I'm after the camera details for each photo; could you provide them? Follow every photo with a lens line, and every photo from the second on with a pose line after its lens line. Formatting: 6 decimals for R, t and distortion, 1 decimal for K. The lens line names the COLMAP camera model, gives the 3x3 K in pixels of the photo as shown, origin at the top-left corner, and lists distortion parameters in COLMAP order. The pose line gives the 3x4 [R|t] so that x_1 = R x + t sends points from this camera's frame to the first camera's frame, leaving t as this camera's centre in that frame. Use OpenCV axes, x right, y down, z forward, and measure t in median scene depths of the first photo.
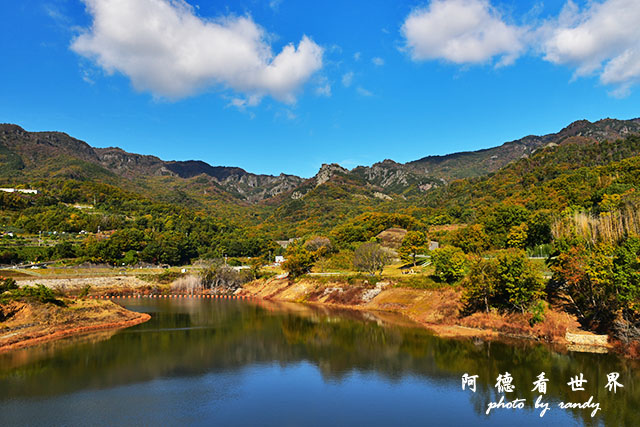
lens RADIAL K [[435.2, 0, 320.0], [0, 435.2, 213.5], [0, 0, 1]] dist [-0.008254, -0.004867]
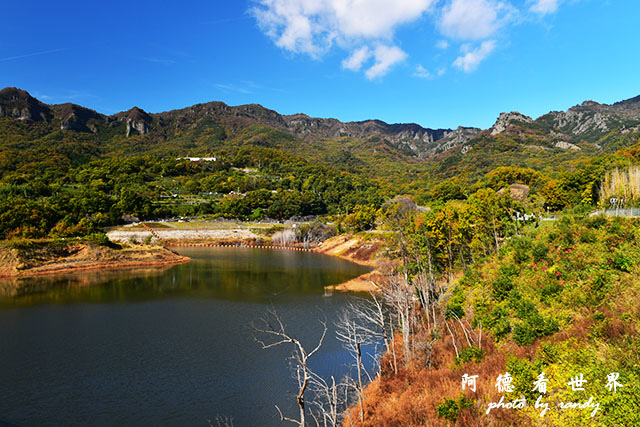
lens RADIAL K [[435.2, 0, 320.0], [0, 435.2, 213.5], [0, 0, 1]] dist [-0.008254, -0.004867]
pose [[0.911551, 0.008679, -0.411095, 0.280929], [0.032031, 0.995240, 0.092036, -0.003966], [0.409937, -0.097064, 0.906935, 0.001793]]
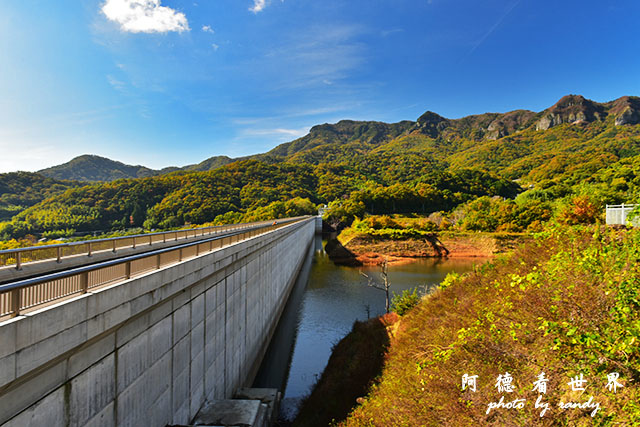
lens RADIAL K [[435.2, 0, 320.0], [0, 435.2, 213.5], [0, 0, 1]] dist [-0.008254, -0.004867]
pose [[-0.009679, 0.009479, -0.999908, 0.513990], [0.105346, 0.994400, 0.008407, -0.008339], [0.994389, -0.105255, -0.010624, 0.030923]]
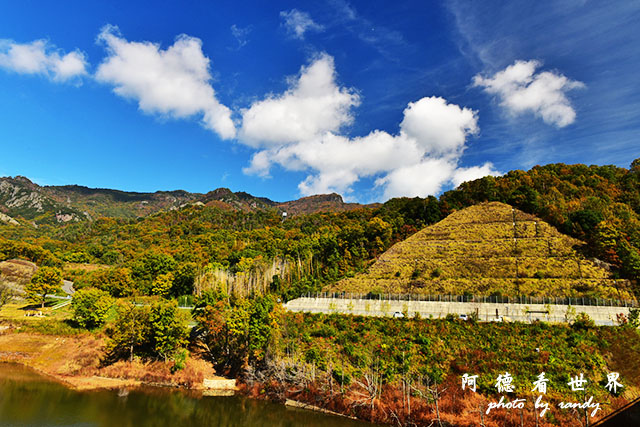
lens RADIAL K [[435.2, 0, 320.0], [0, 435.2, 213.5], [0, 0, 1]] dist [-0.008254, -0.004867]
pose [[0.696910, 0.209265, 0.685948, -0.026277], [-0.137228, 0.977718, -0.158856, -0.000416], [-0.703907, 0.016577, 0.710099, 0.000239]]
